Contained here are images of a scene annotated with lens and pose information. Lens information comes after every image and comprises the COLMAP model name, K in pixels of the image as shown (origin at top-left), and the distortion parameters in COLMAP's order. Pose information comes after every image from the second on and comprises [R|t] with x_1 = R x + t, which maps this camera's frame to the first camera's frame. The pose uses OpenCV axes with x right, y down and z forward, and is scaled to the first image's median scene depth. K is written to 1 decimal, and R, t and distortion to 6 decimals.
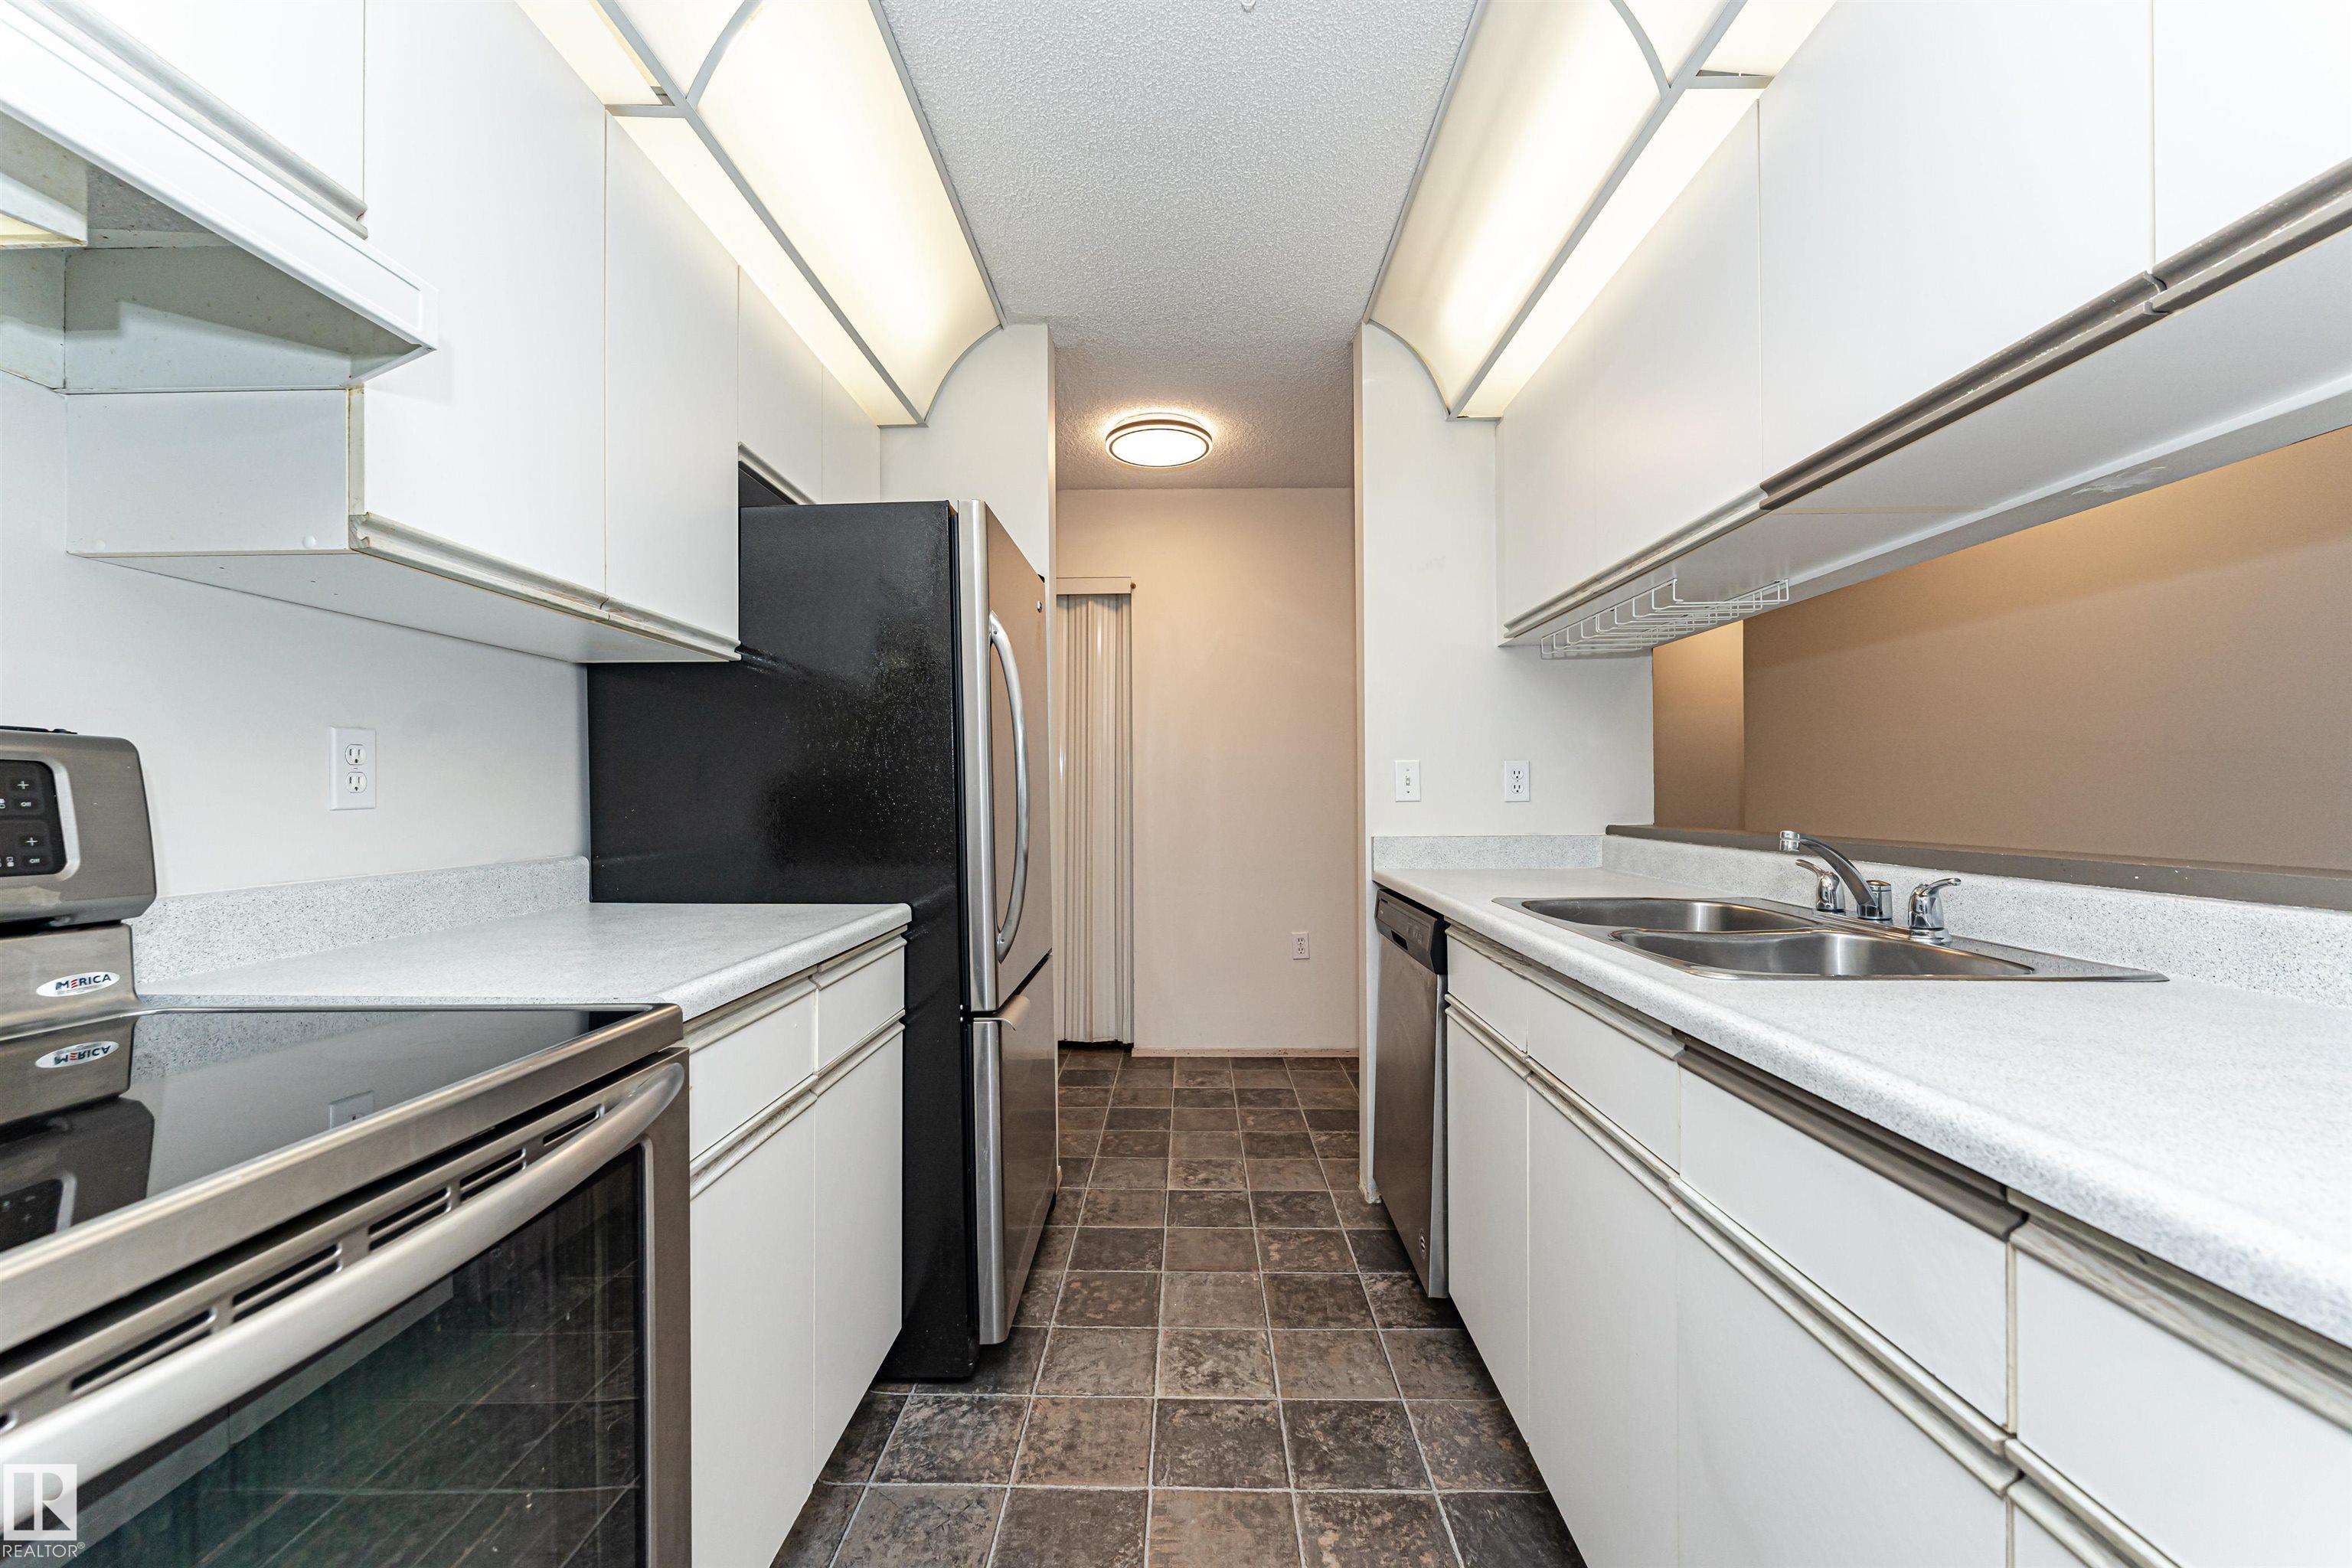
lens RADIAL K [[936.2, 0, 1174.9], [0, 936.2, 790.2], [0, 0, 1]] dist [-0.001130, -0.000233]
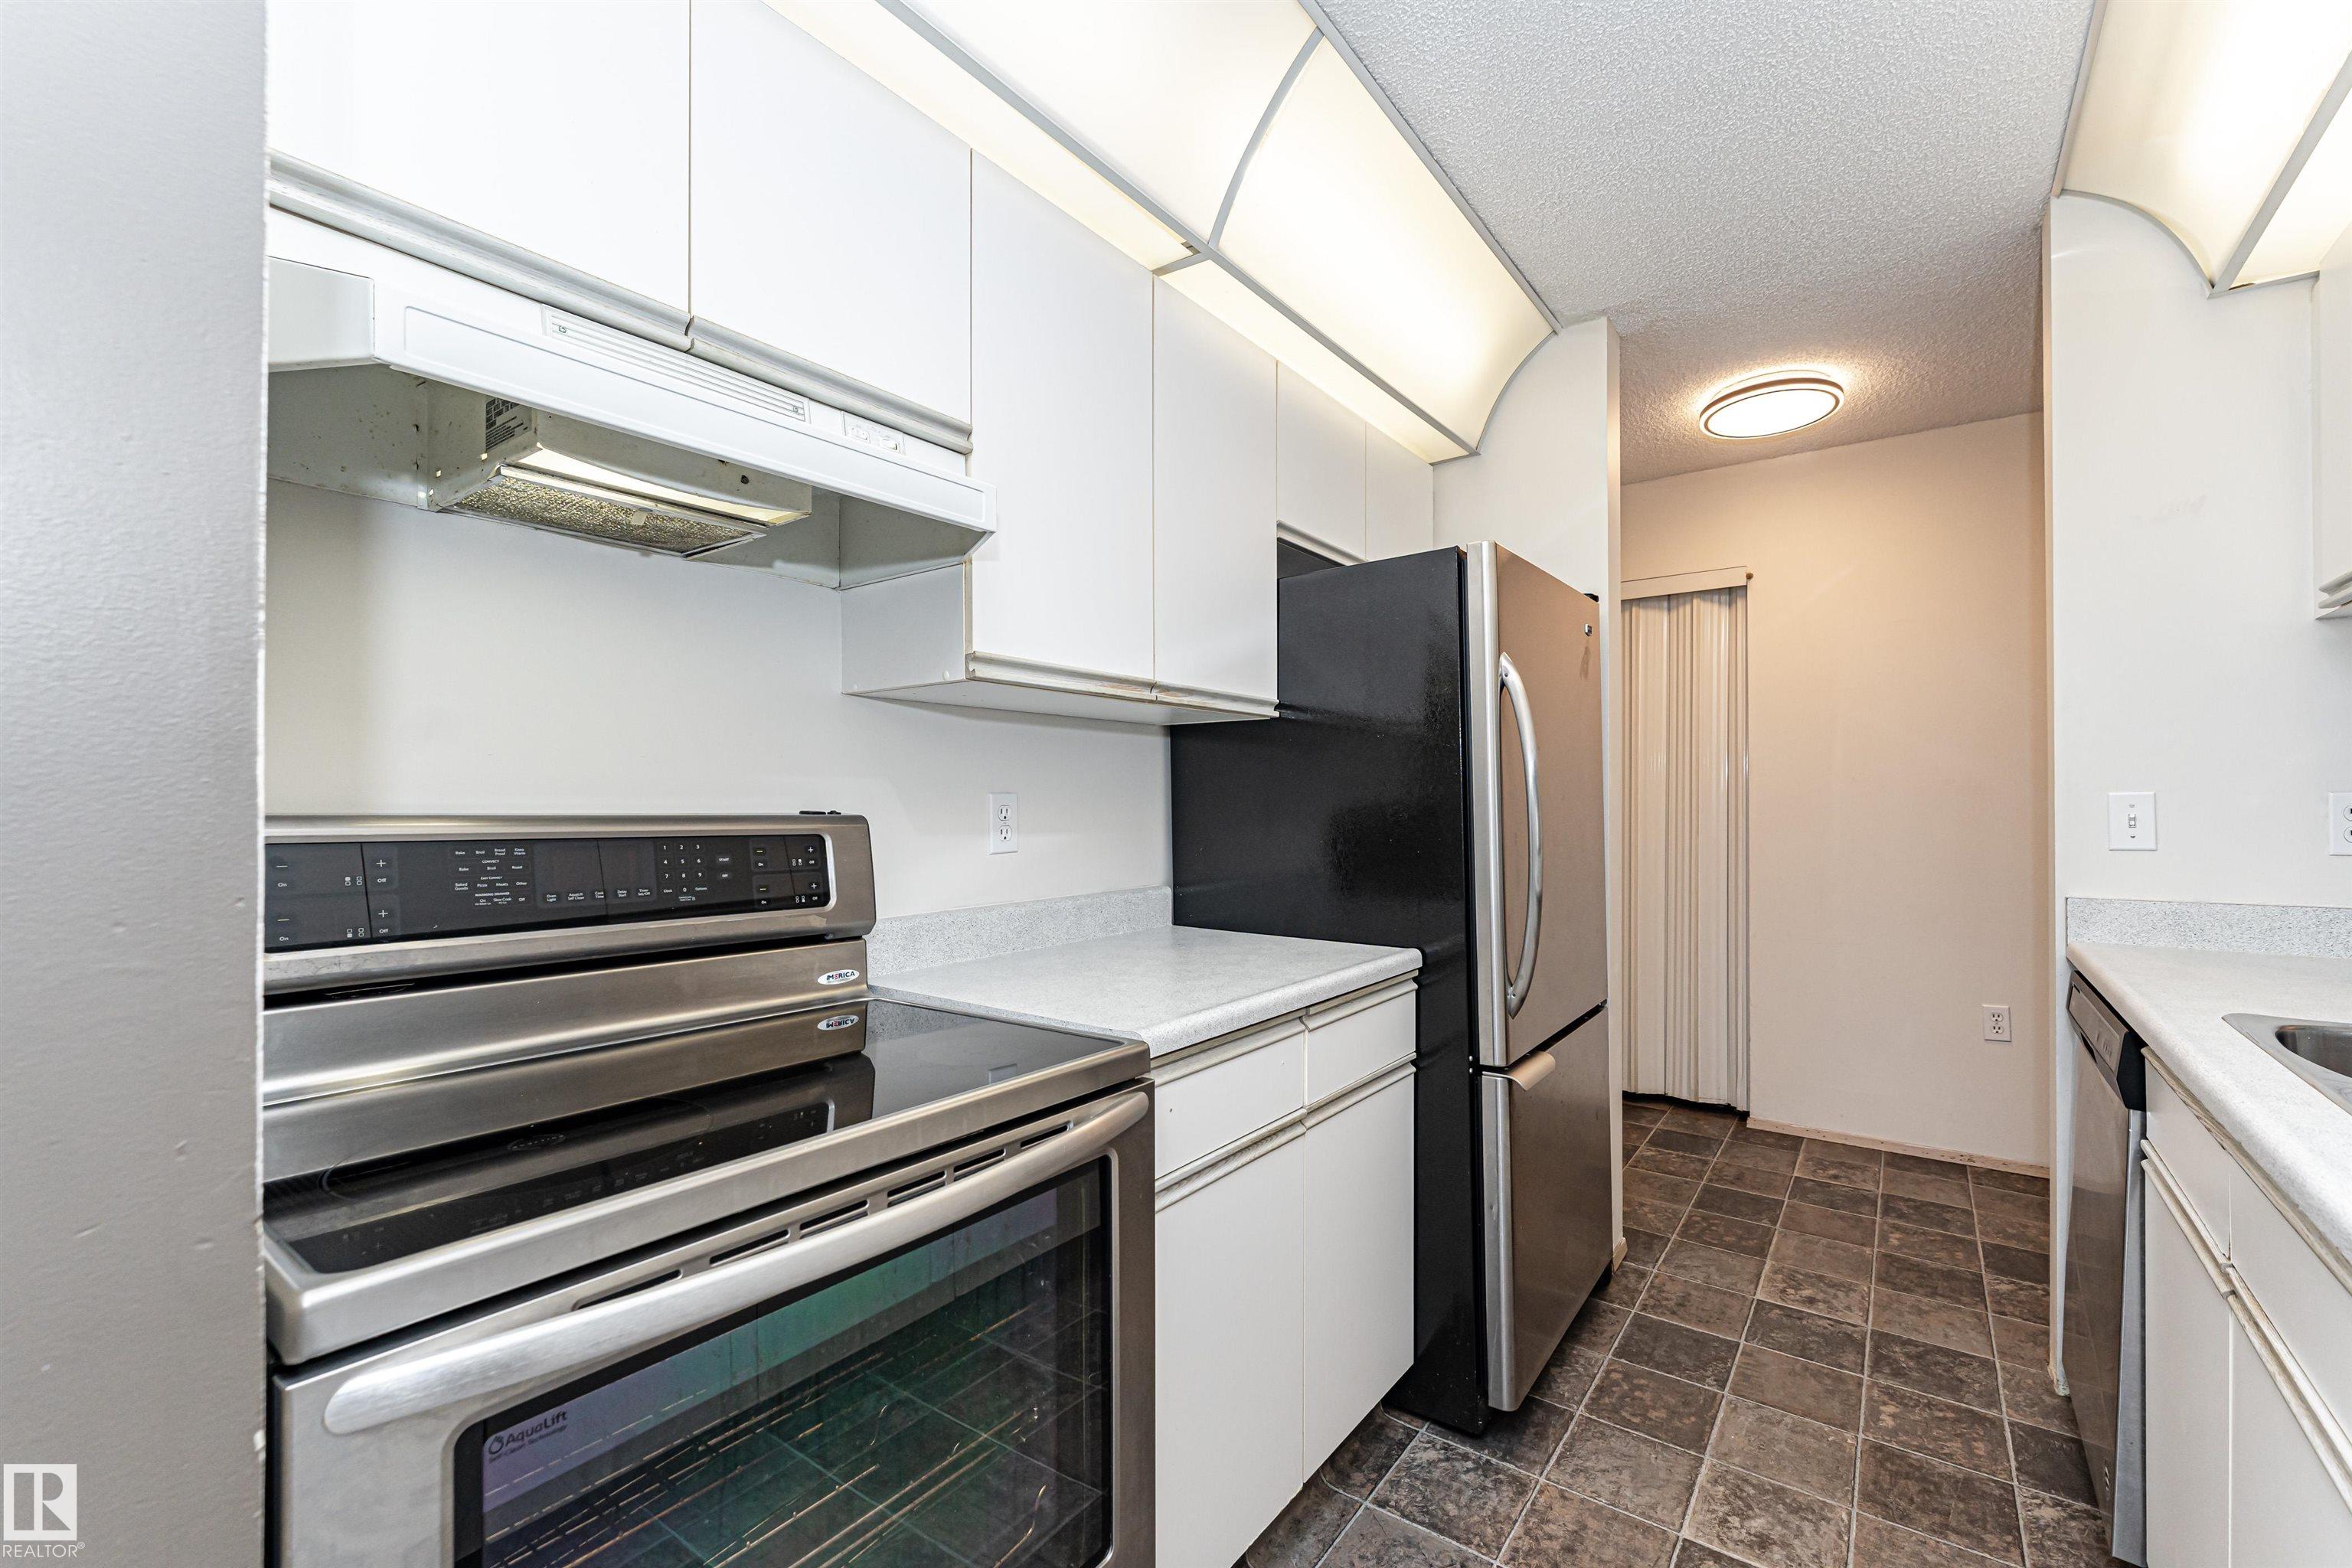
lens RADIAL K [[971.4, 0, 1244.0], [0, 971.4, 800.3], [0, 0, 1]] dist [0.001090, 0.000102]
pose [[0.833795, 0.001435, -0.552073, 0.134940], [0.002281, 0.999979, 0.006044, -0.046032], [0.552070, -0.006299, 0.833774, 0.015655]]
